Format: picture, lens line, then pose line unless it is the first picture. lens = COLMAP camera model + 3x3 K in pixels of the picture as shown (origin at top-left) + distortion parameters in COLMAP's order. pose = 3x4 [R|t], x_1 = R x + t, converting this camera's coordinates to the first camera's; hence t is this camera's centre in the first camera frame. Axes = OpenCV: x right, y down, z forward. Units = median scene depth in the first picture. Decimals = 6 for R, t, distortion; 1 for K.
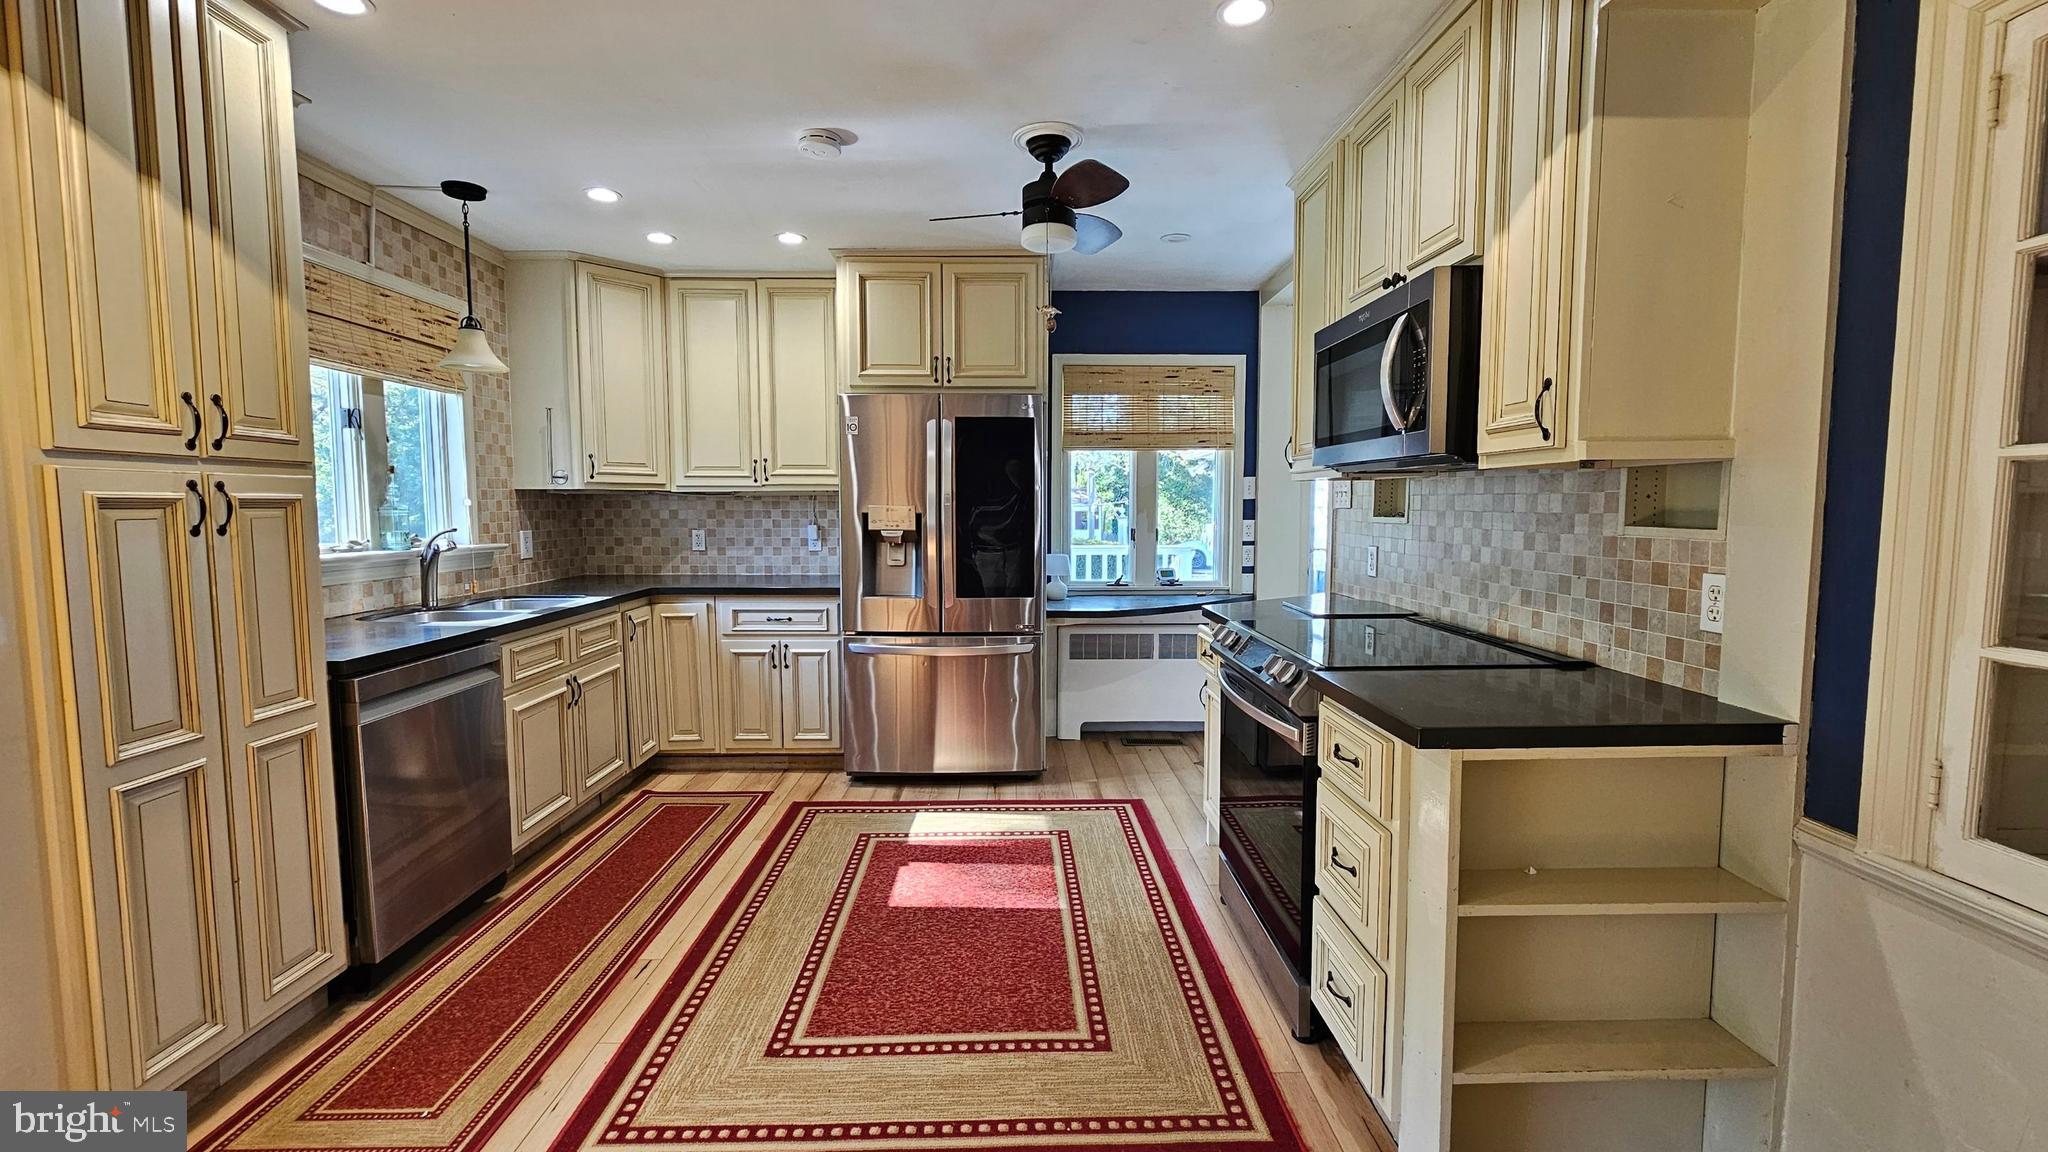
lens RADIAL K [[839.2, 0, 1019.7], [0, 839.2, 573.9], [0, 0, 1]] dist [-0.001533, -0.000408]
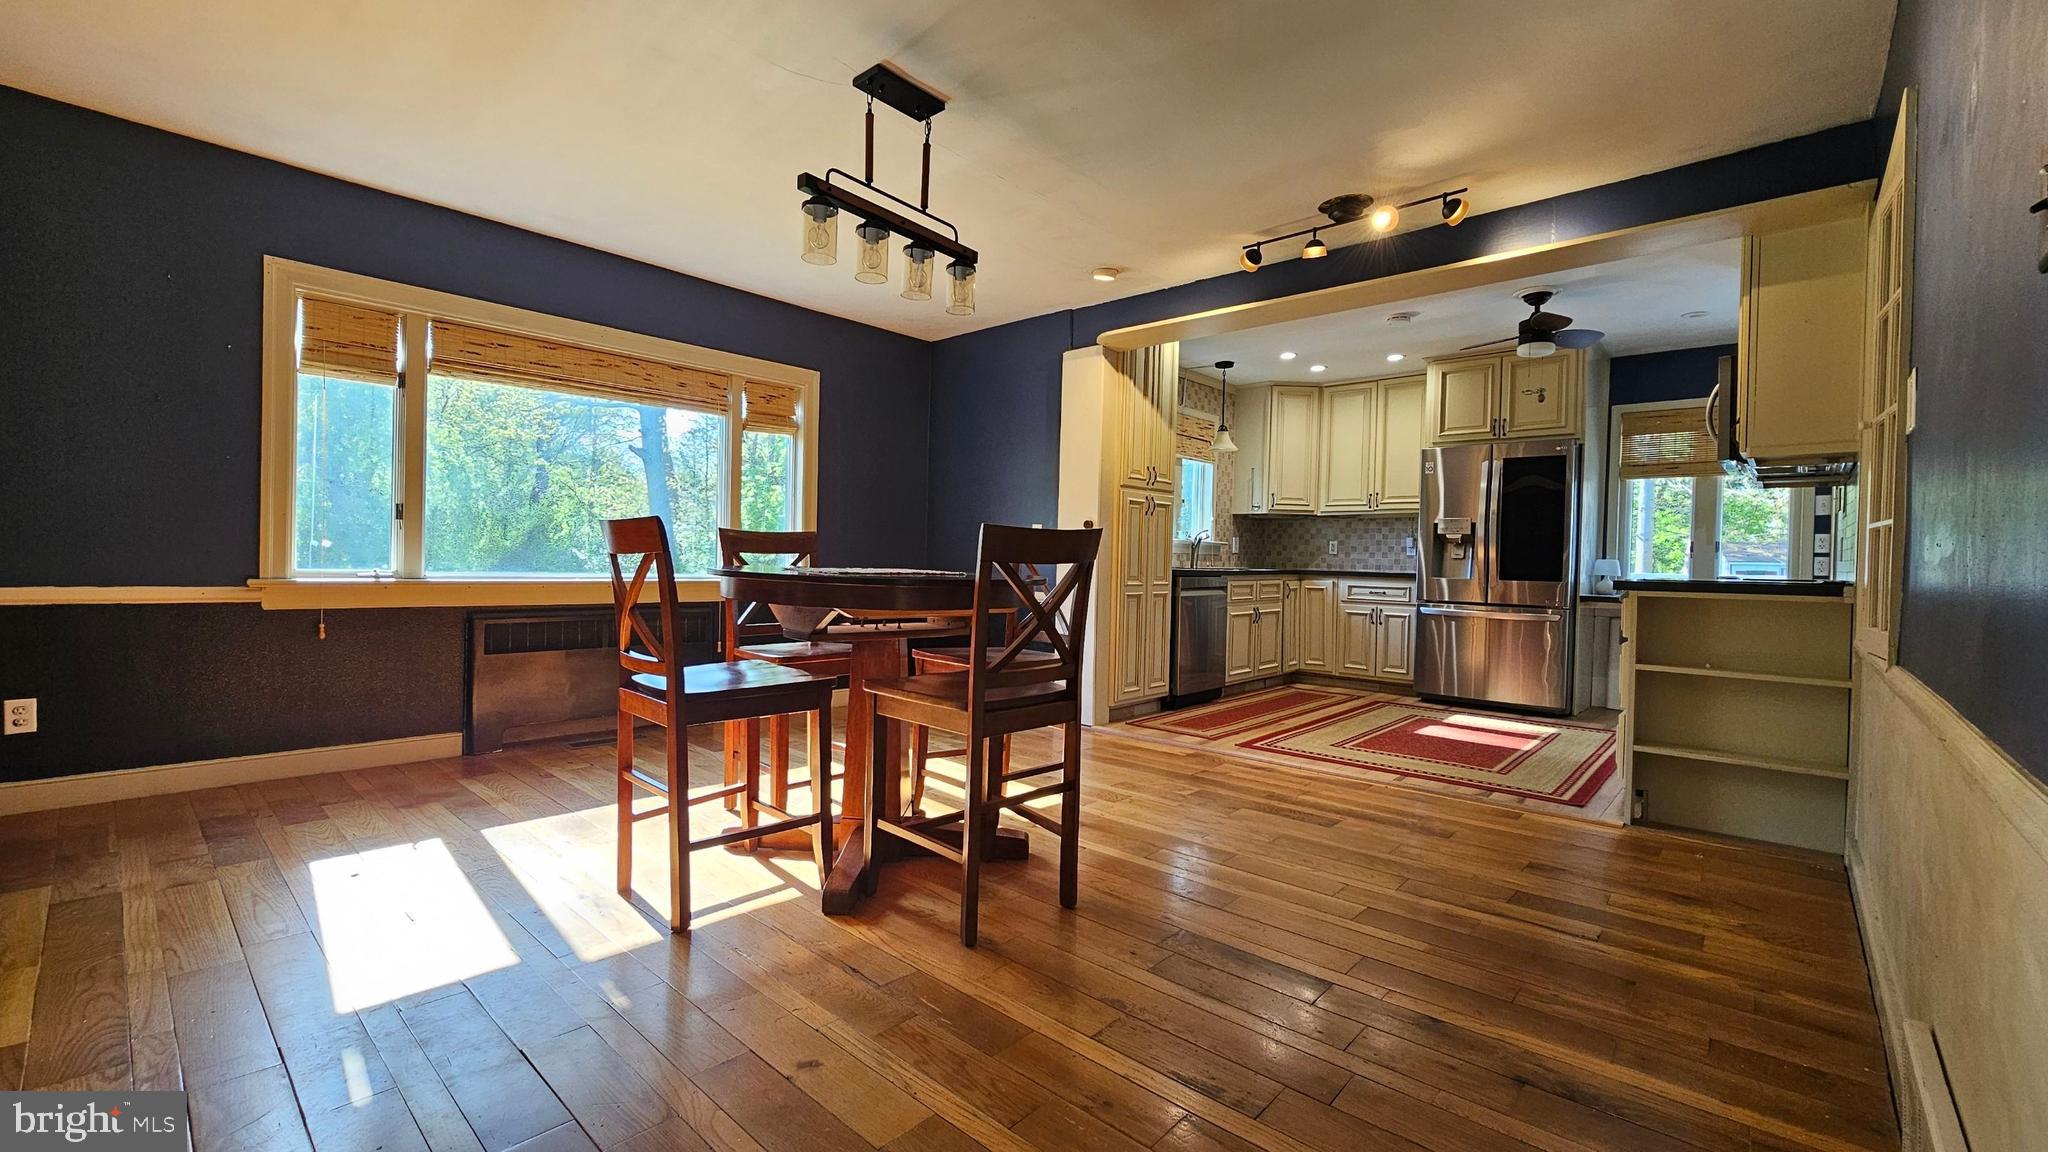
lens RADIAL K [[839.2, 0, 1019.7], [0, 839.2, 573.9], [0, 0, 1]] dist [-0.001533, -0.000408]
pose [[0.727611, 0.028983, -0.685378, 0.336947], [-0.078354, 0.996080, -0.041060, 0.150960], [0.681501, 0.083578, 0.727029, -0.674185]]
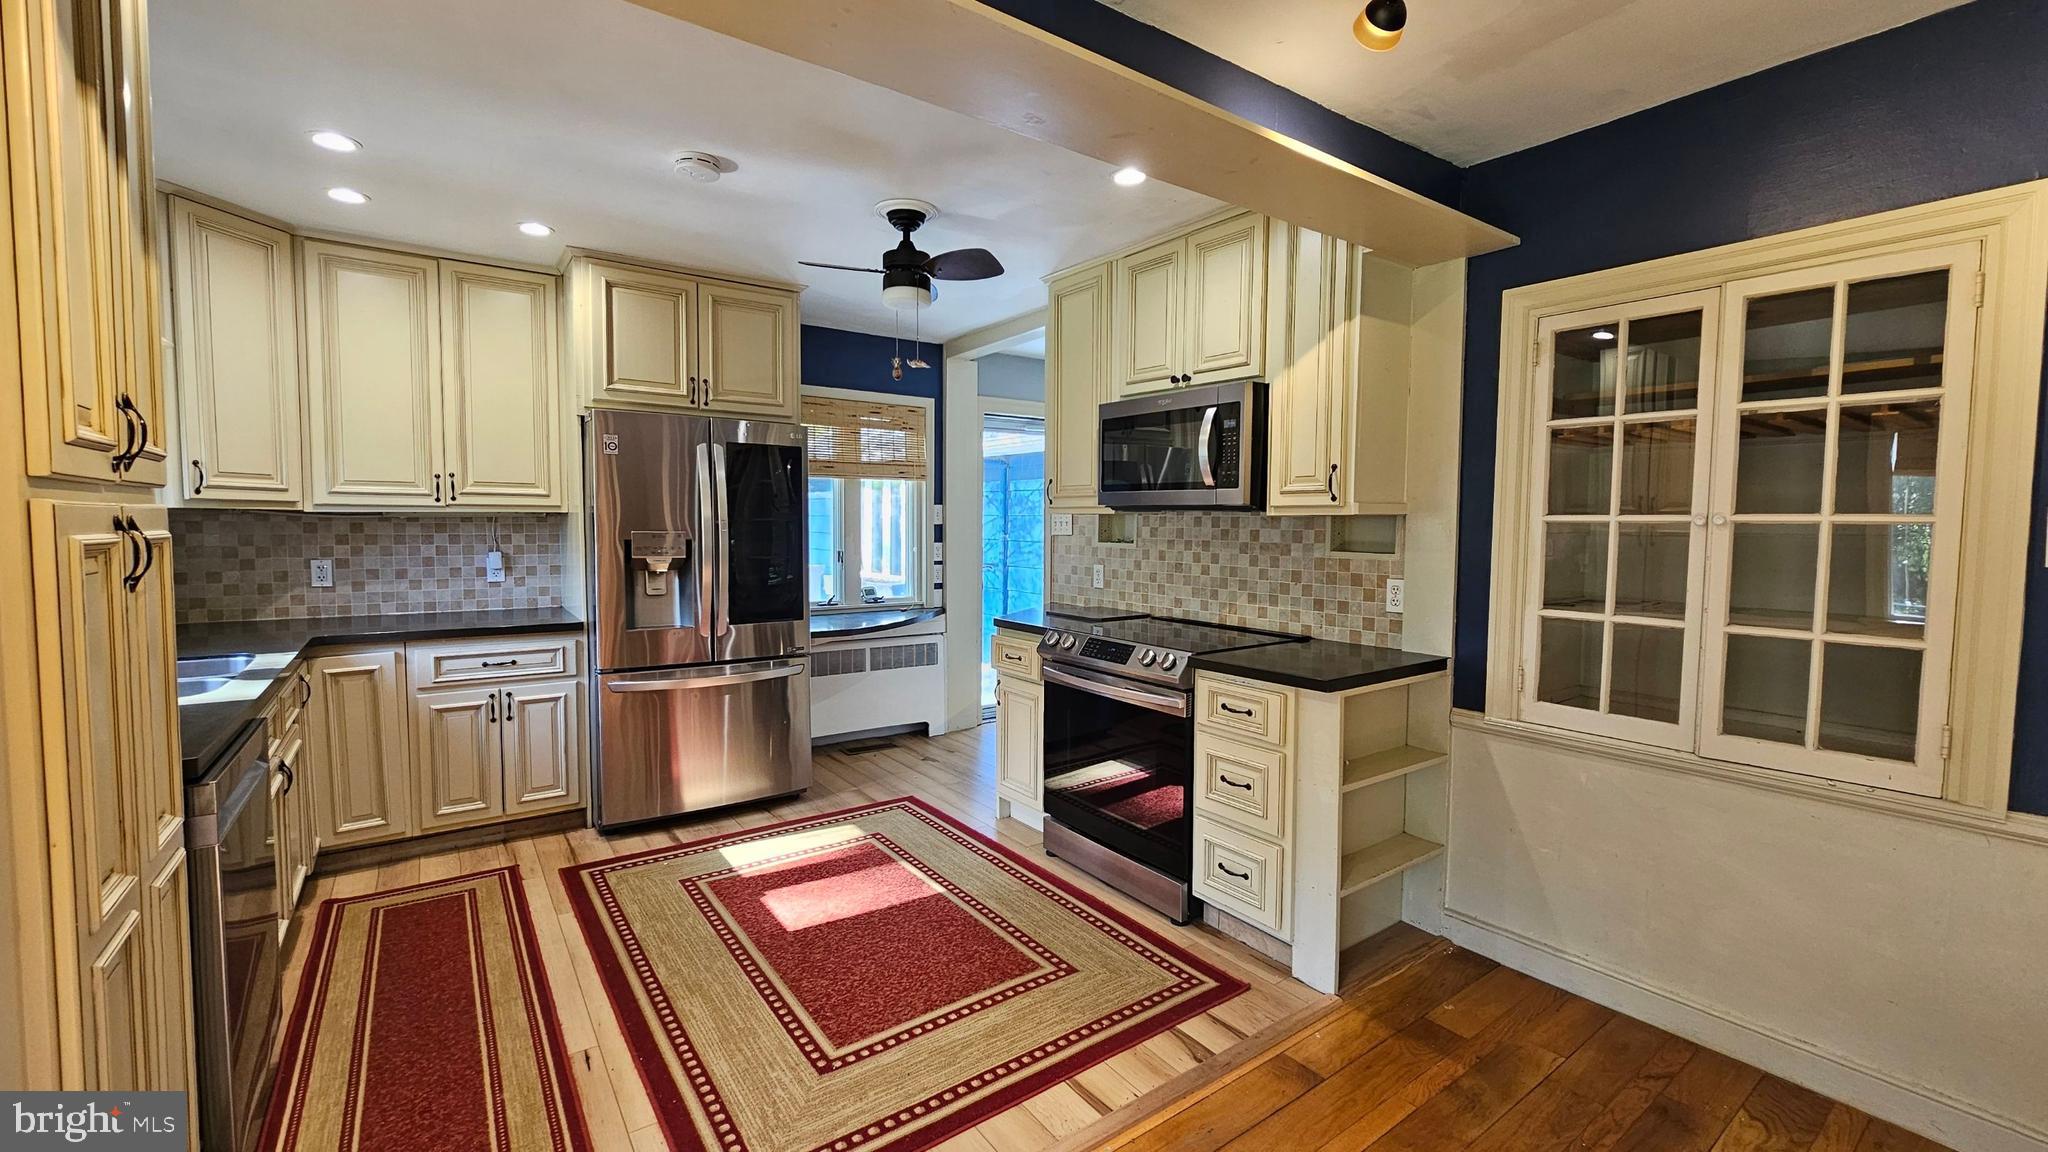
lens RADIAL K [[835.5, 0, 1016.1], [0, 835.5, 572.9], [0, 0, 1]] dist [-0.000824, -0.000458]
pose [[0.824277, -0.027085, 0.565539, -0.368041], [0.037705, 0.999264, -0.007098, -0.013758], [-0.564930, 0.027175, 0.824691, 0.000700]]
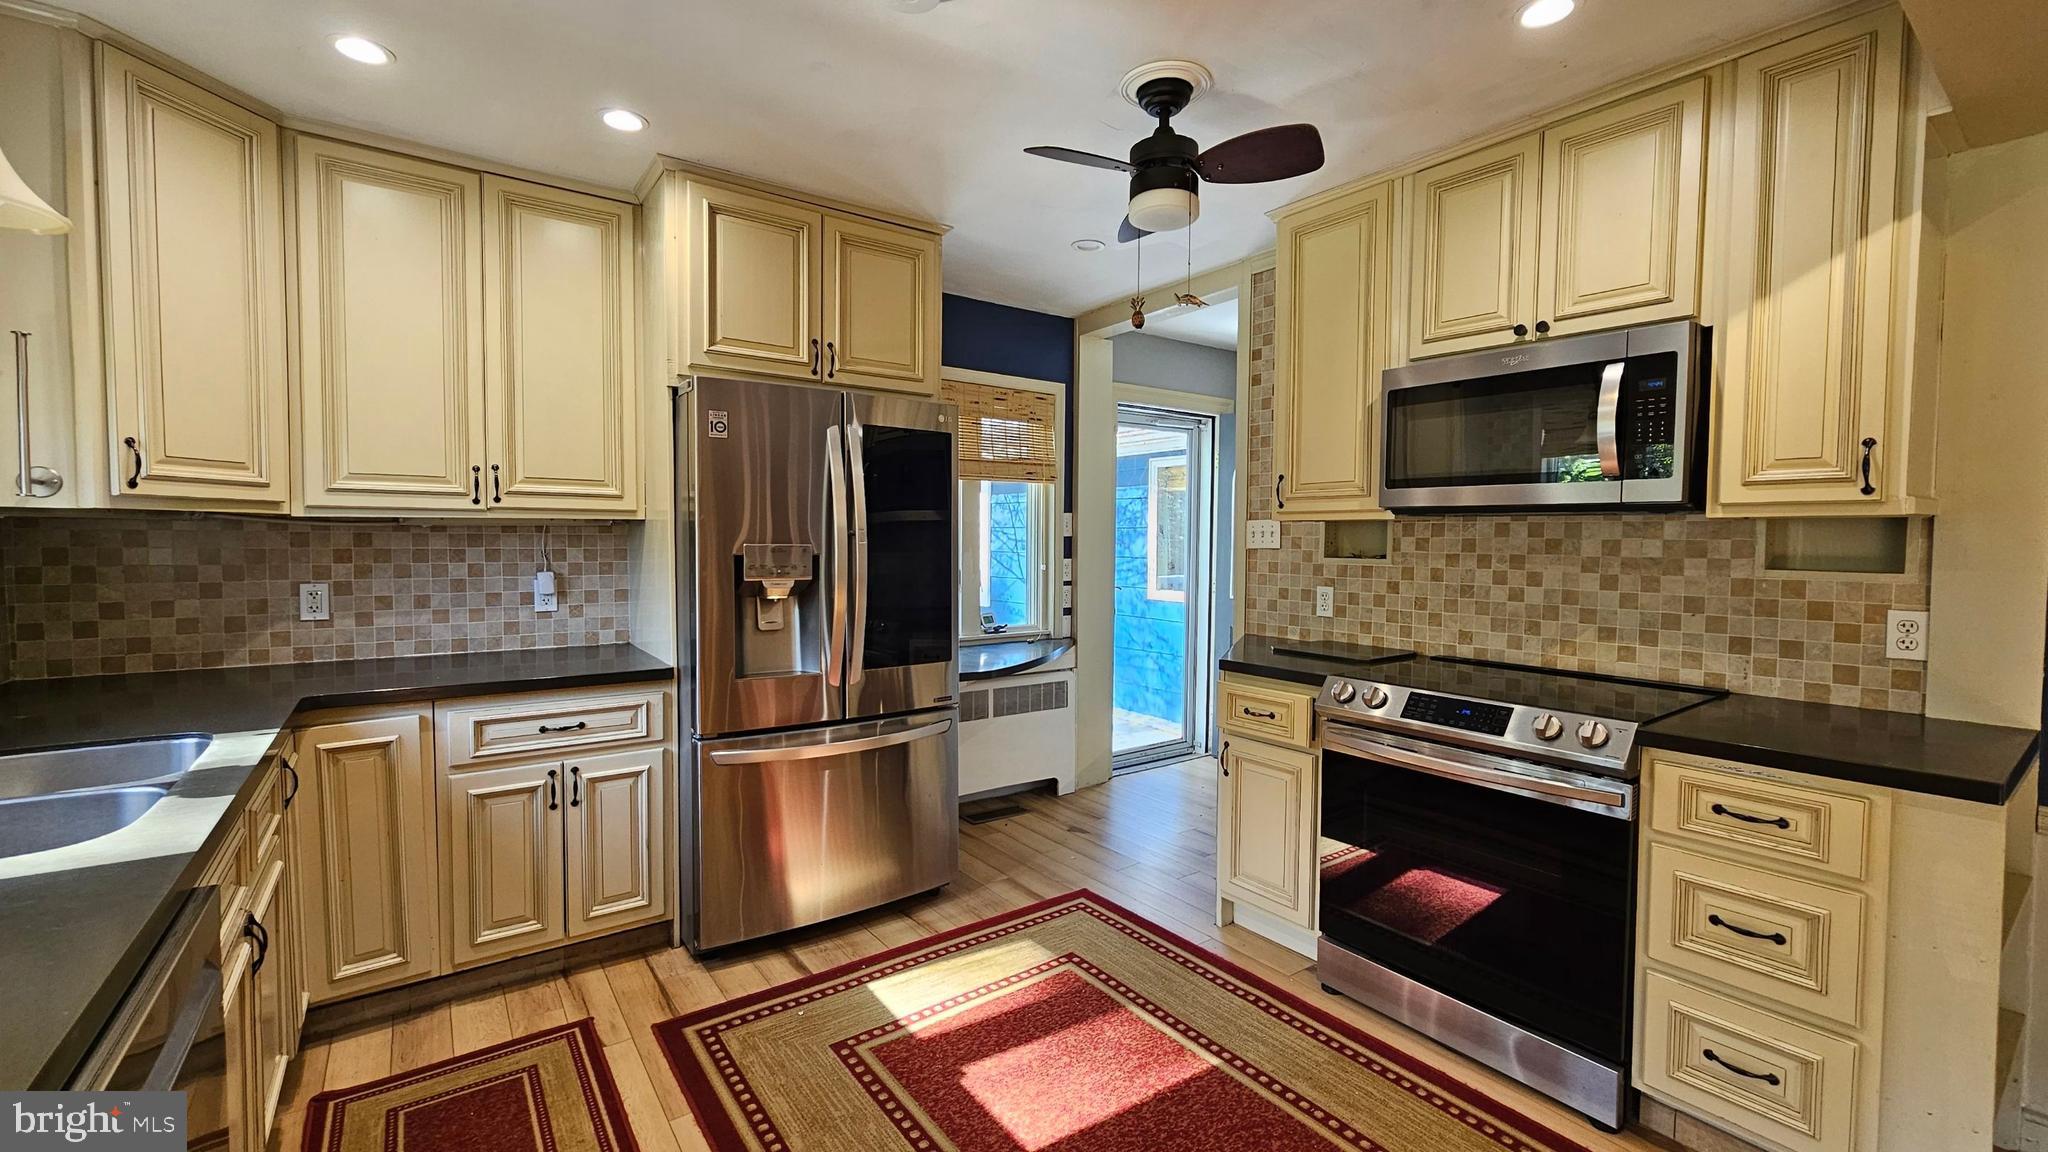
lens RADIAL K [[839.2, 0, 1019.7], [0, 839.2, 573.9], [0, 0, 1]] dist [-0.001533, -0.000408]
pose [[0.818426, -0.018396, 0.574317, -0.403311], [0.040080, 0.998881, -0.025121, -0.032869], [-0.573212, 0.043578, 0.818248, 0.334848]]
